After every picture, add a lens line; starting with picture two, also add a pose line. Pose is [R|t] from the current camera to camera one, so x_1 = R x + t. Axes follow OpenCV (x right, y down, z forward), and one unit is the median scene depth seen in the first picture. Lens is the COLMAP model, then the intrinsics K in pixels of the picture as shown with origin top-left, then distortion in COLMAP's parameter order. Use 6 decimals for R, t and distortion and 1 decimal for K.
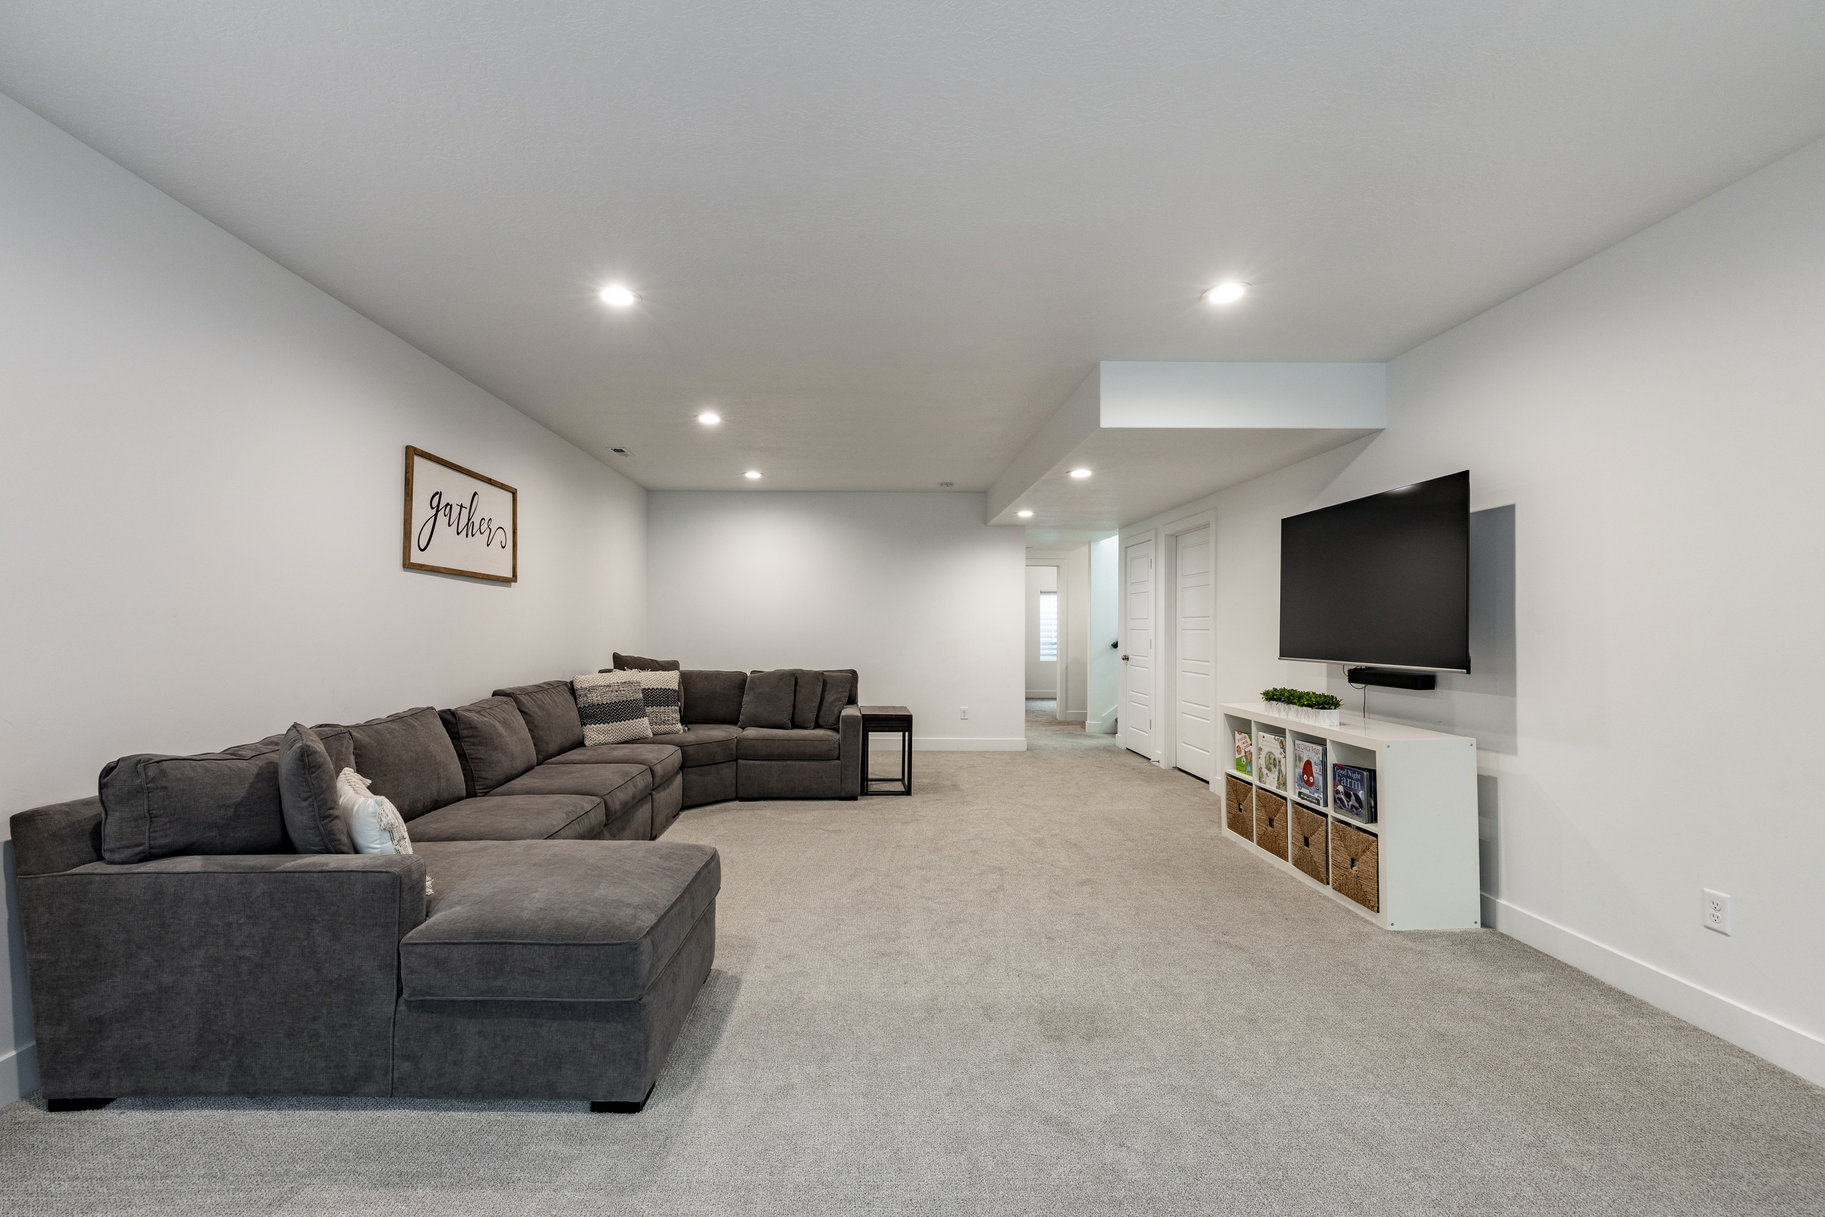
lens RADIAL K [[793.0, 0, 910.3], [0, 793.0, 609.2], [0, 0, 1]] dist [0.000673, 0.000459]
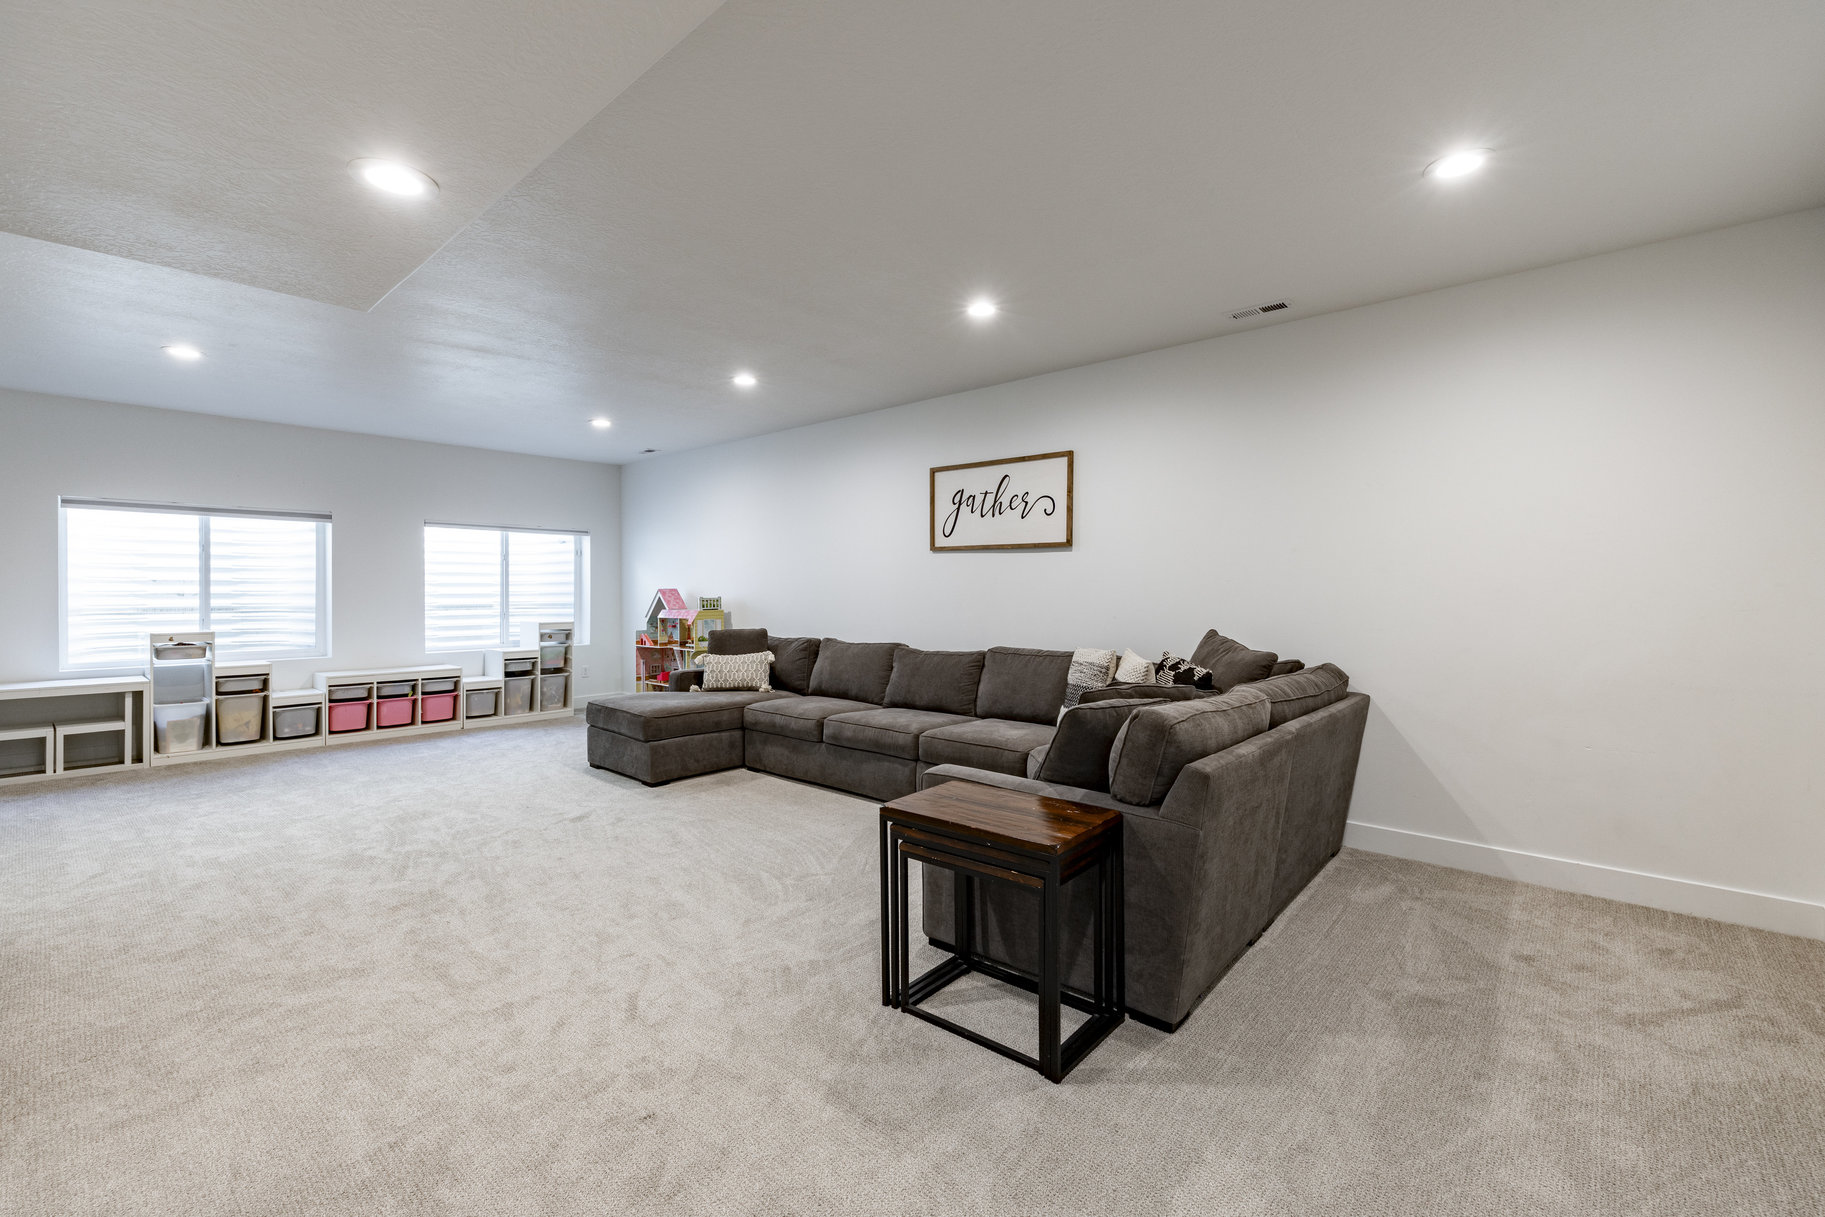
lens RADIAL K [[793.0, 0, 915.7], [0, 793.0, 598.2], [0, 0, 1]] dist [0.000673, 0.000459]
pose [[-0.708676, -0.000262, -0.705534, 0.406386], [0.009930, 0.999897, -0.010345, 0.047976], [0.705464, -0.014337, -0.708601, 1.912618]]
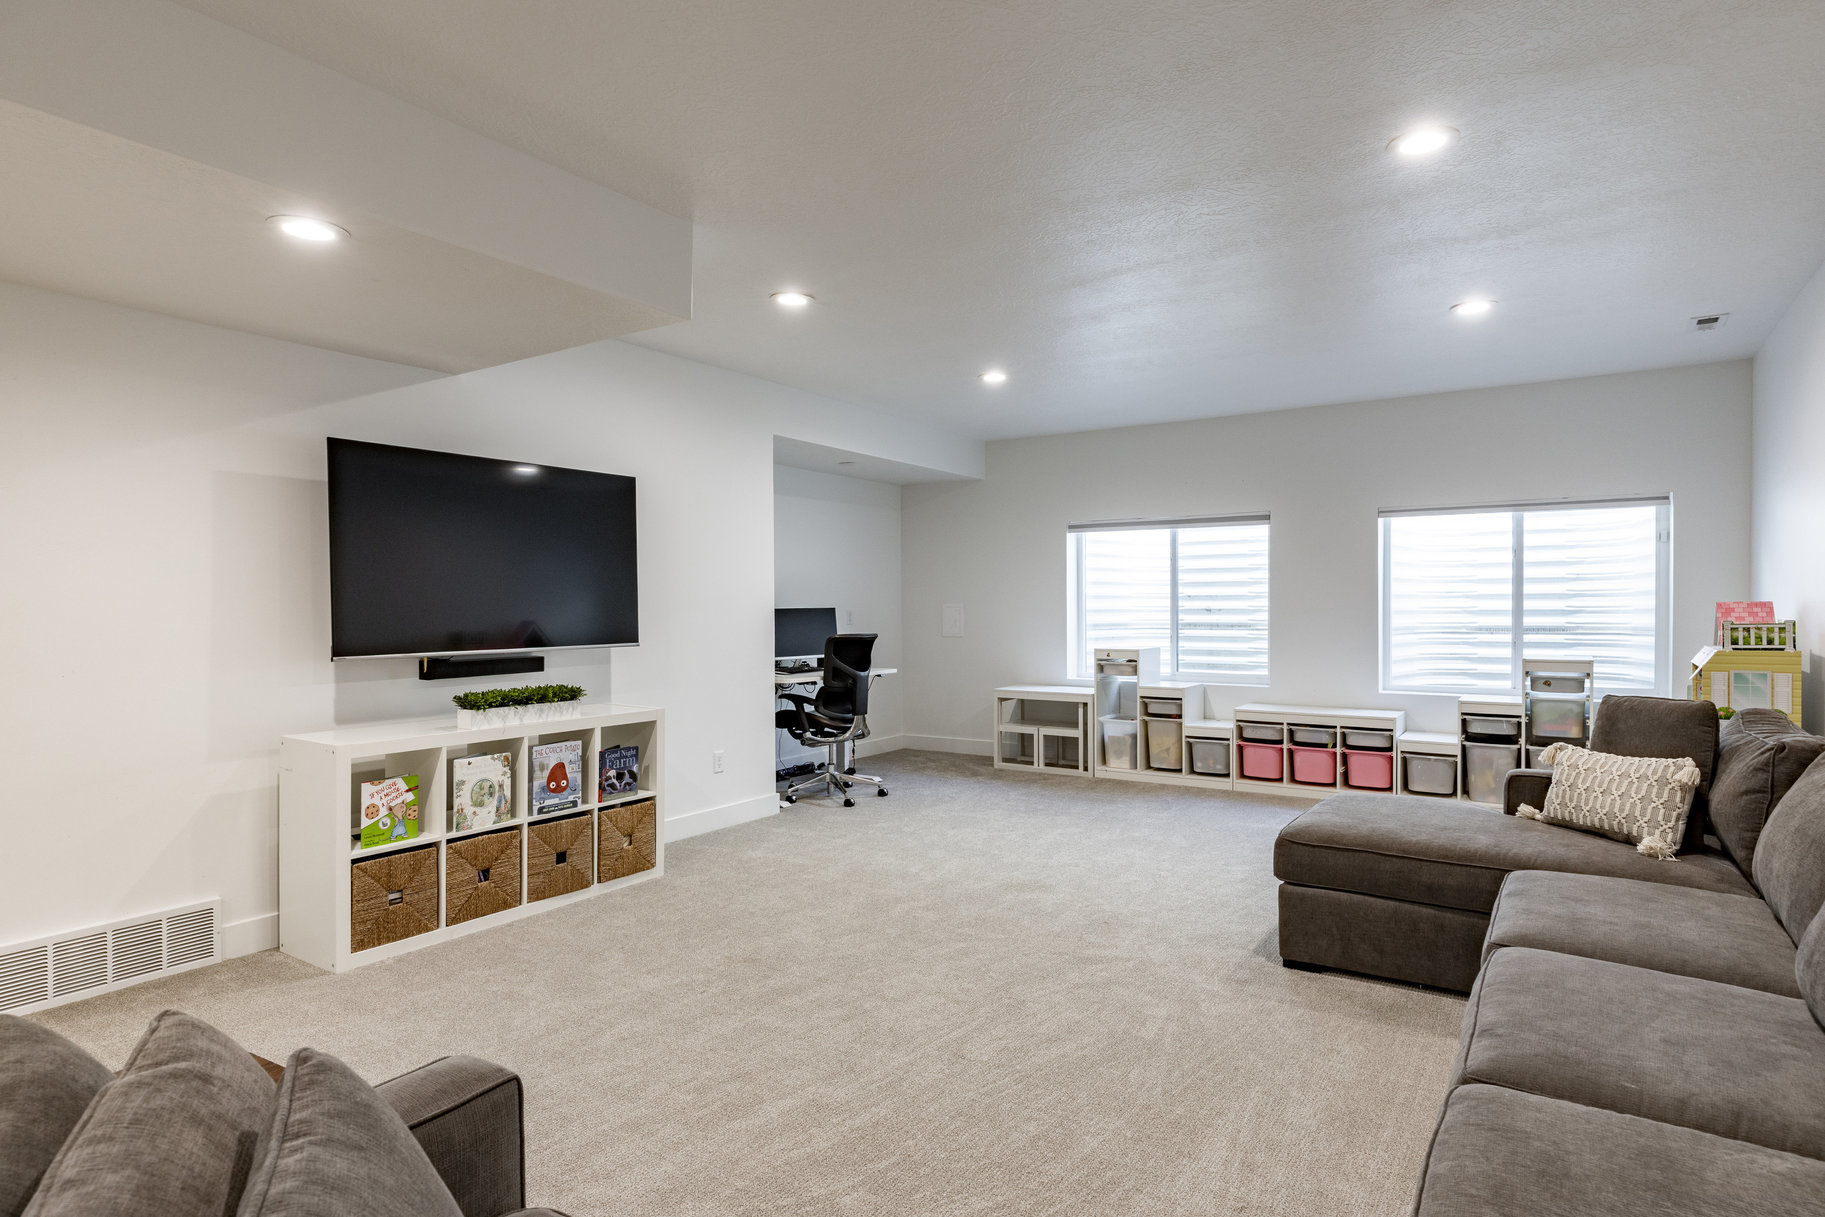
lens RADIAL K [[999.0, 0, 914.4], [0, 999.0, 609.8], [0, 0, 1]] dist [0.006985, -0.000692]
pose [[-0.796231, -0.006941, 0.604953, -0.459693], [-0.011808, 0.999922, -0.004069, 0.023578], [-0.604877, -0.010384, -0.796251, 1.624468]]
